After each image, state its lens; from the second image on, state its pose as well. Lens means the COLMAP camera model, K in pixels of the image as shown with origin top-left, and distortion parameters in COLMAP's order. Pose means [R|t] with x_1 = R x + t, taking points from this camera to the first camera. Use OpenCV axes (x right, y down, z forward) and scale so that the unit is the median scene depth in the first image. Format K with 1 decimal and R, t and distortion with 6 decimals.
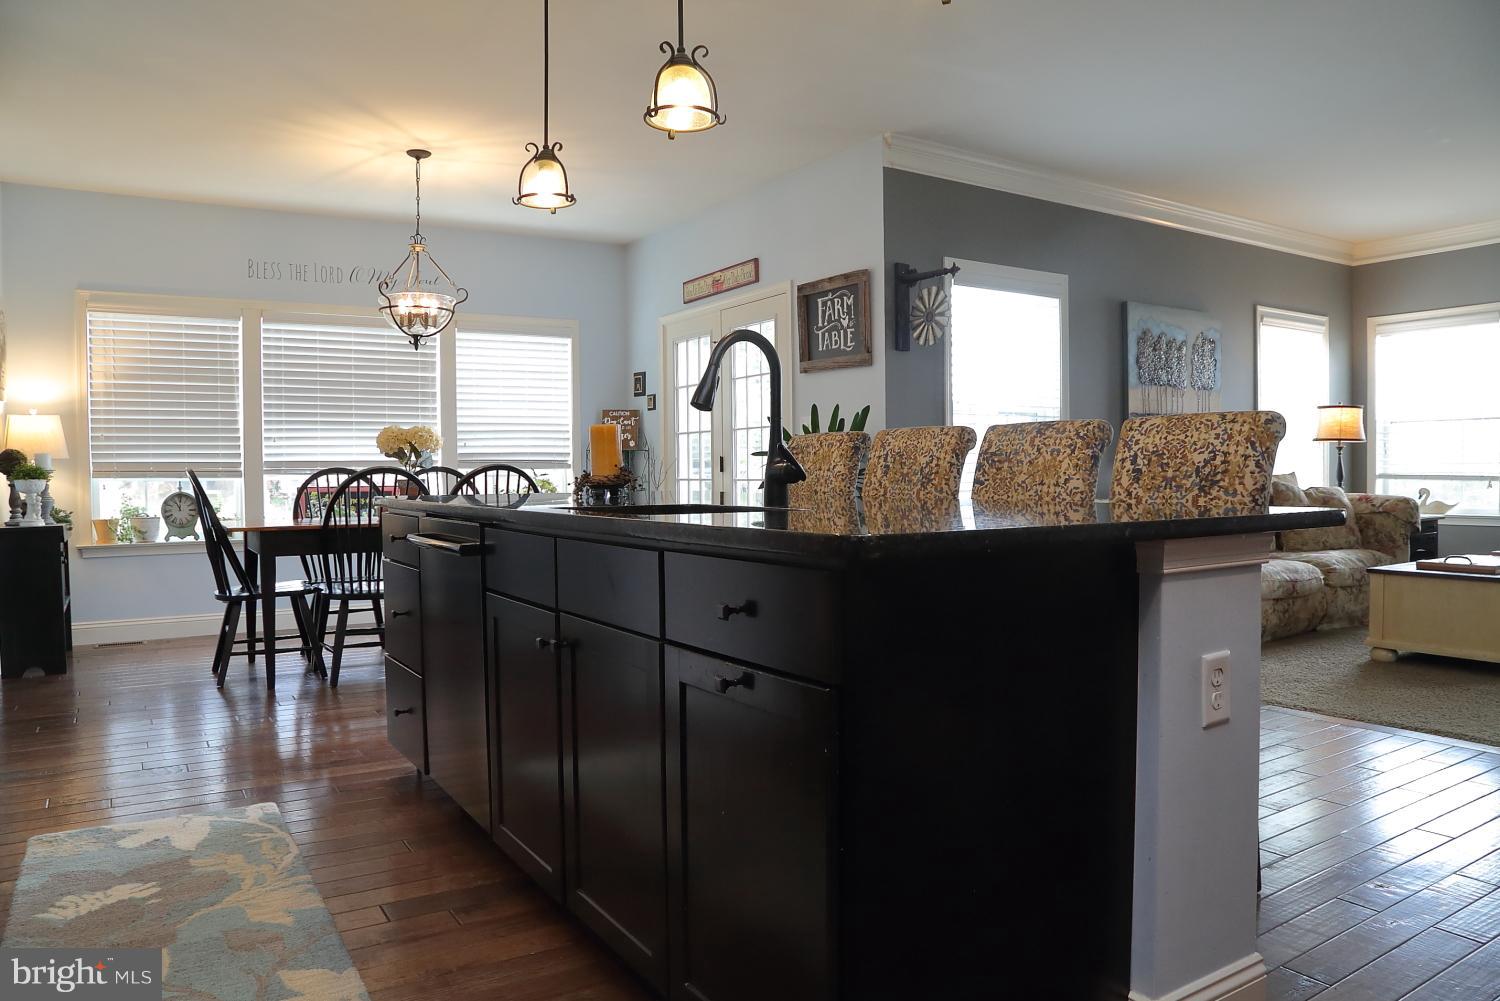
lens RADIAL K [[1045.8, 0, 750.0], [0, 1045.8, 500.5], [0, 0, 1]] dist [-0.044619, 0.000981]
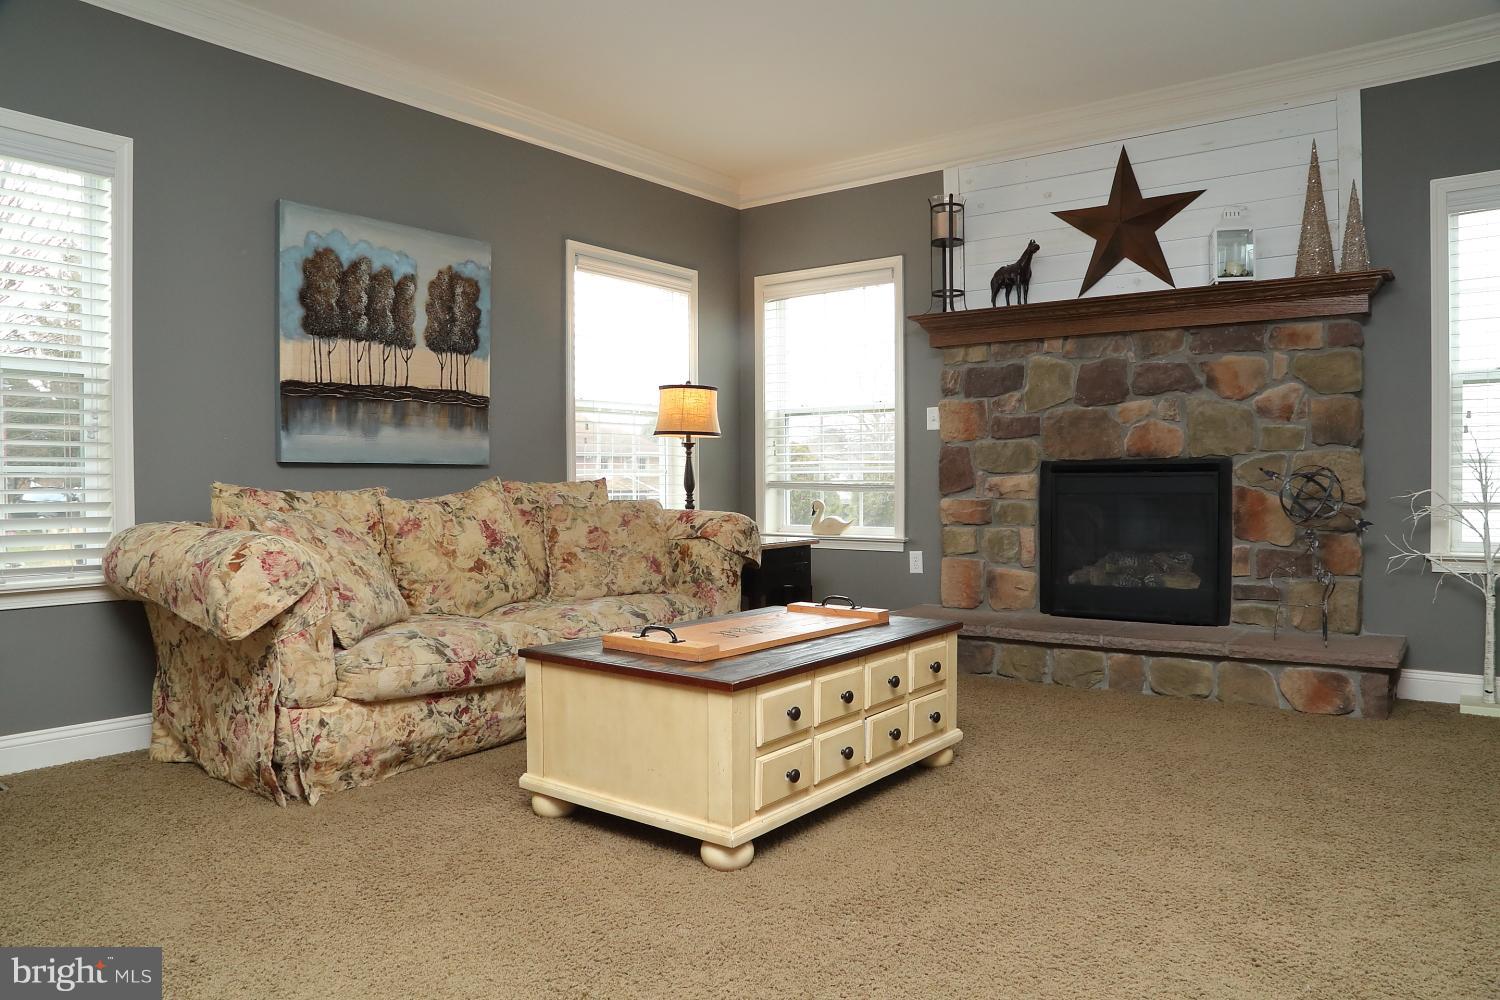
lens RADIAL K [[1045.8, 0, 750.0], [0, 1045.8, 500.0], [0, 0, 1]] dist [-0.044619, 0.000981]
pose [[0.940994, 0.005380, 0.338381, 0.370124], [-0.009371, 0.999904, 0.010163, -0.019826], [-0.338294, -0.012735, 0.940954, 0.289227]]
